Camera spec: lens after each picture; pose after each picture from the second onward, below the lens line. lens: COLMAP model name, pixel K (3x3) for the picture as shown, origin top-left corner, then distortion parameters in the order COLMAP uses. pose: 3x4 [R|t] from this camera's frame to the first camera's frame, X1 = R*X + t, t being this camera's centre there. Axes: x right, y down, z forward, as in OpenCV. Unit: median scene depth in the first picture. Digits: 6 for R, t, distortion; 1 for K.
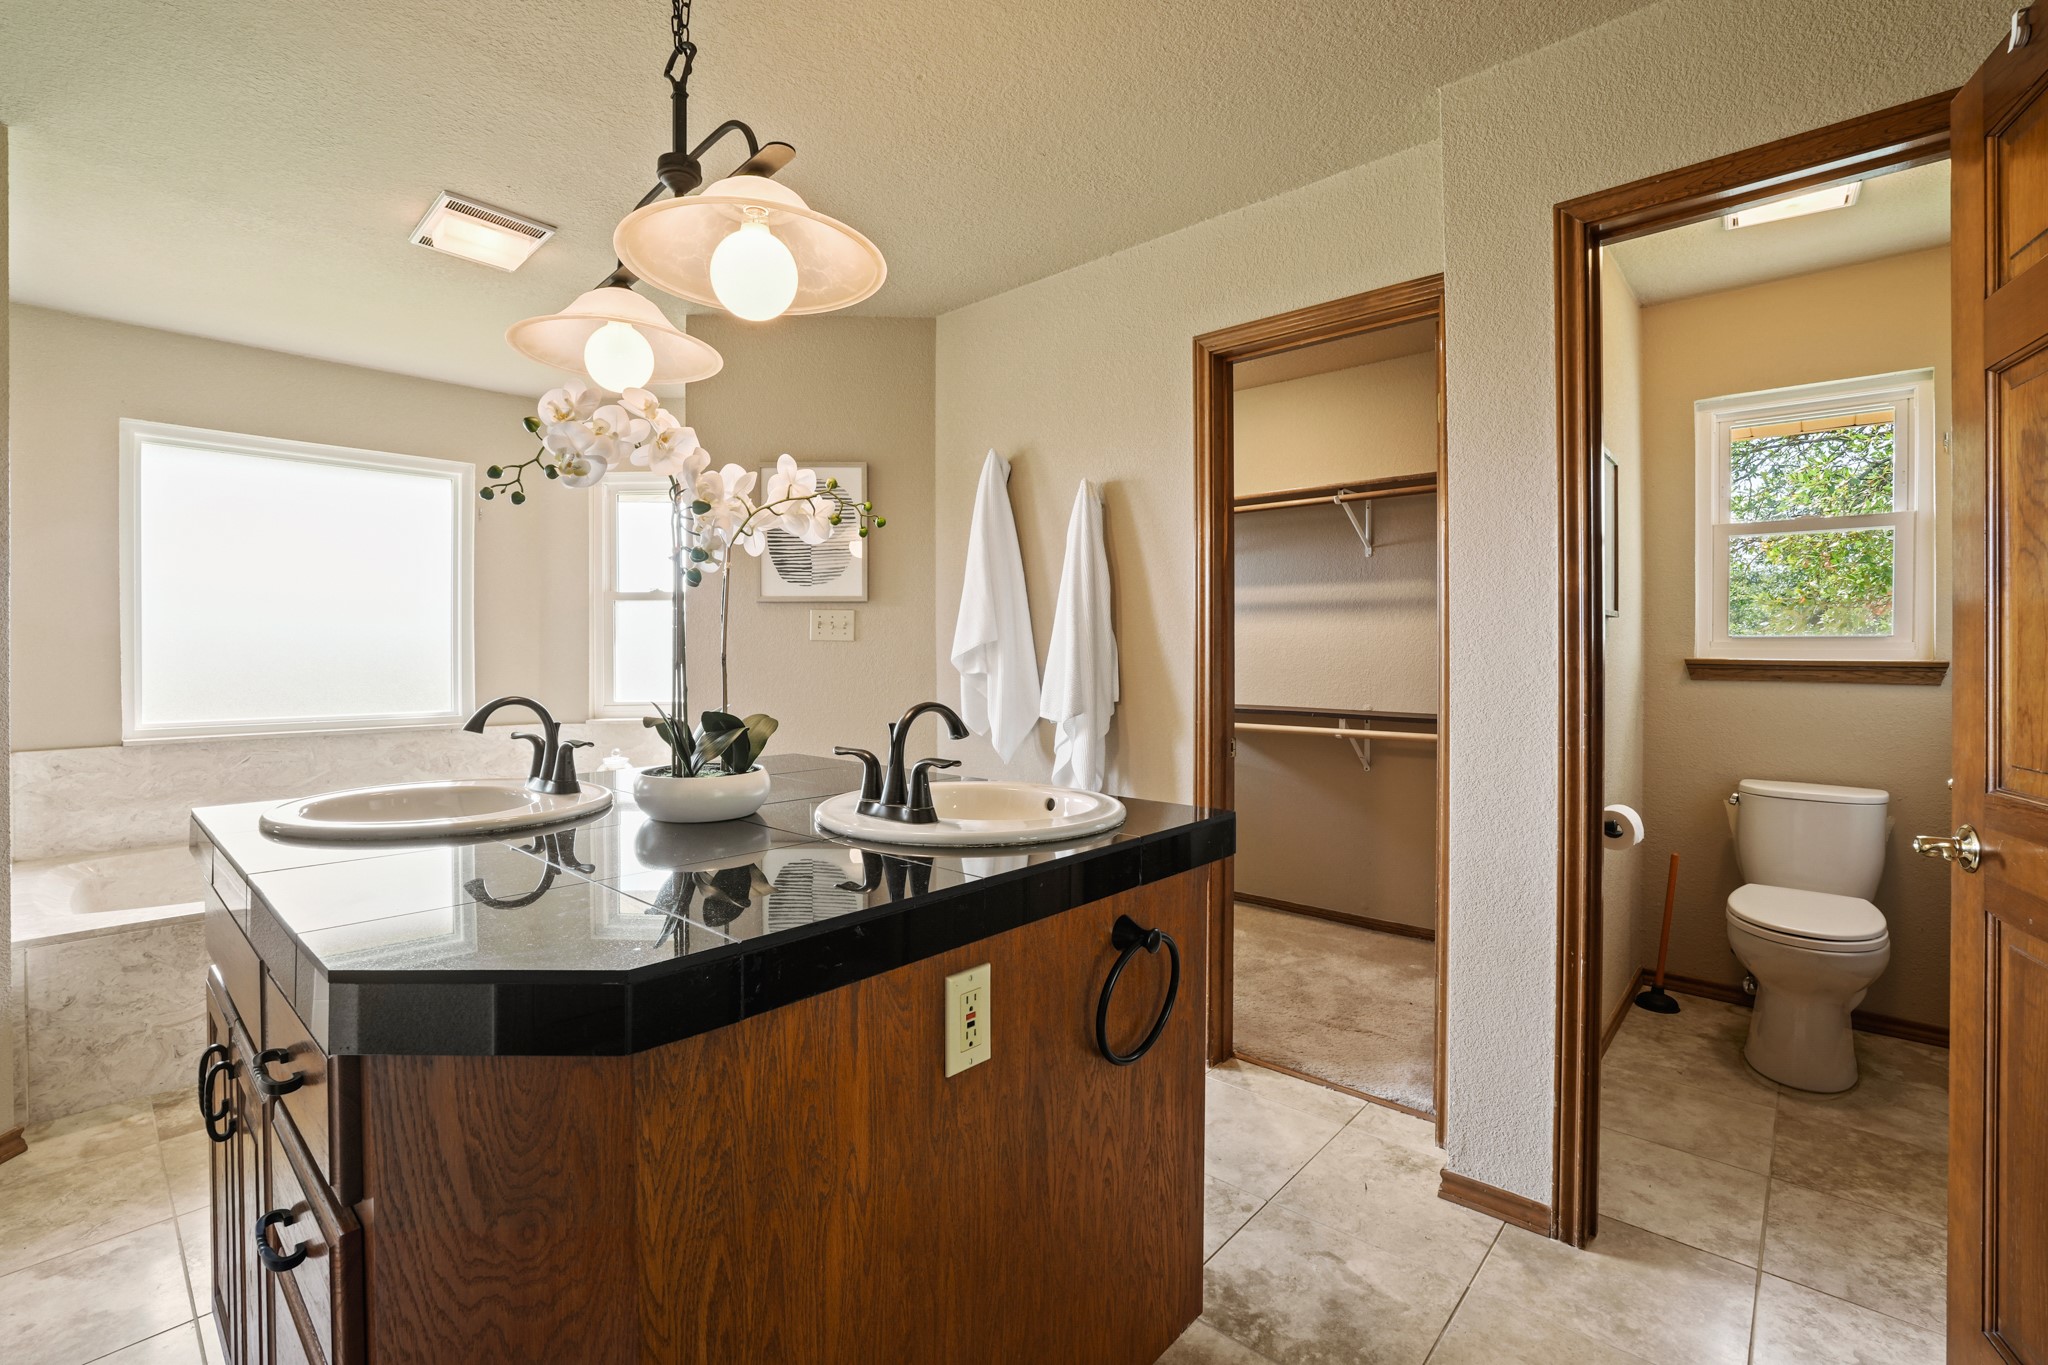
lens RADIAL K [[886.5, 0, 1023.1], [0, 886.5, 660.9], [0, 0, 1]] dist [-0.011165, 0.002367]
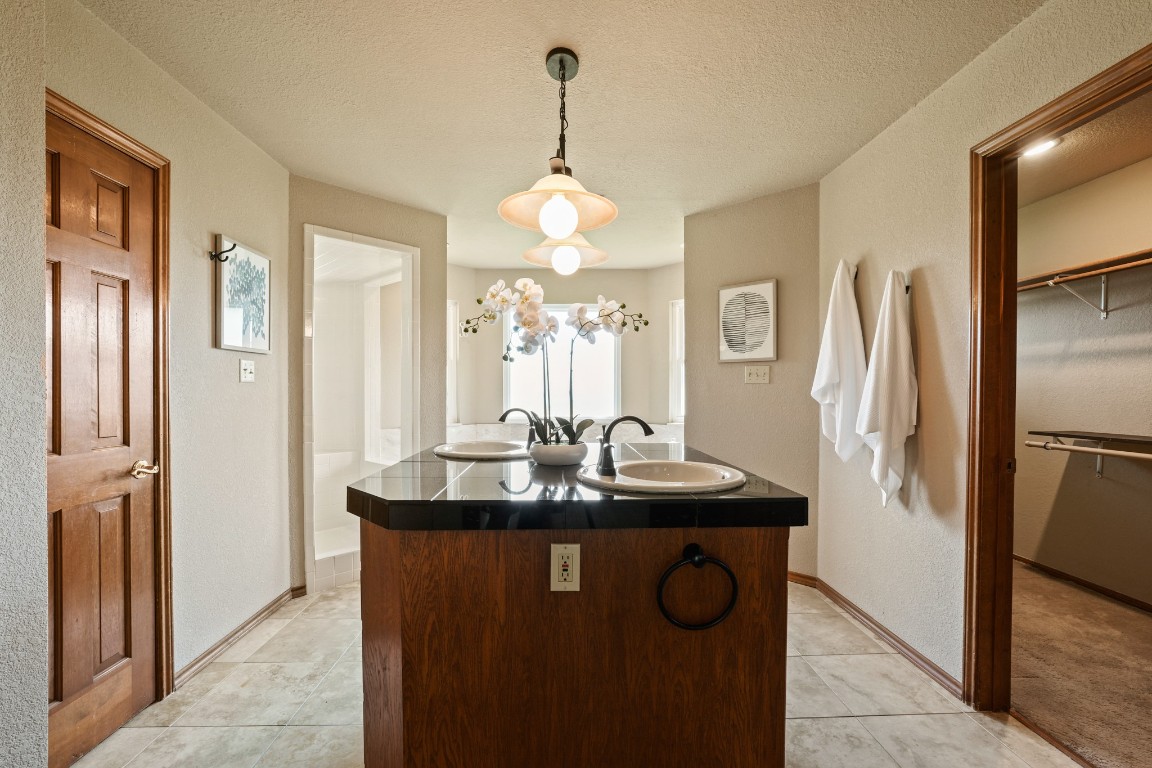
lens RADIAL K [[498.7, 0, 583.7], [0, 498.7, 395.2], [0, 0, 1]] dist [-0.011165, 0.002367]
pose [[0.709674, 0.008353, -0.704480, 0.726672], [-0.007891, 0.999961, 0.003907, -0.002094], [0.704486, 0.002786, 0.709713, 0.188070]]
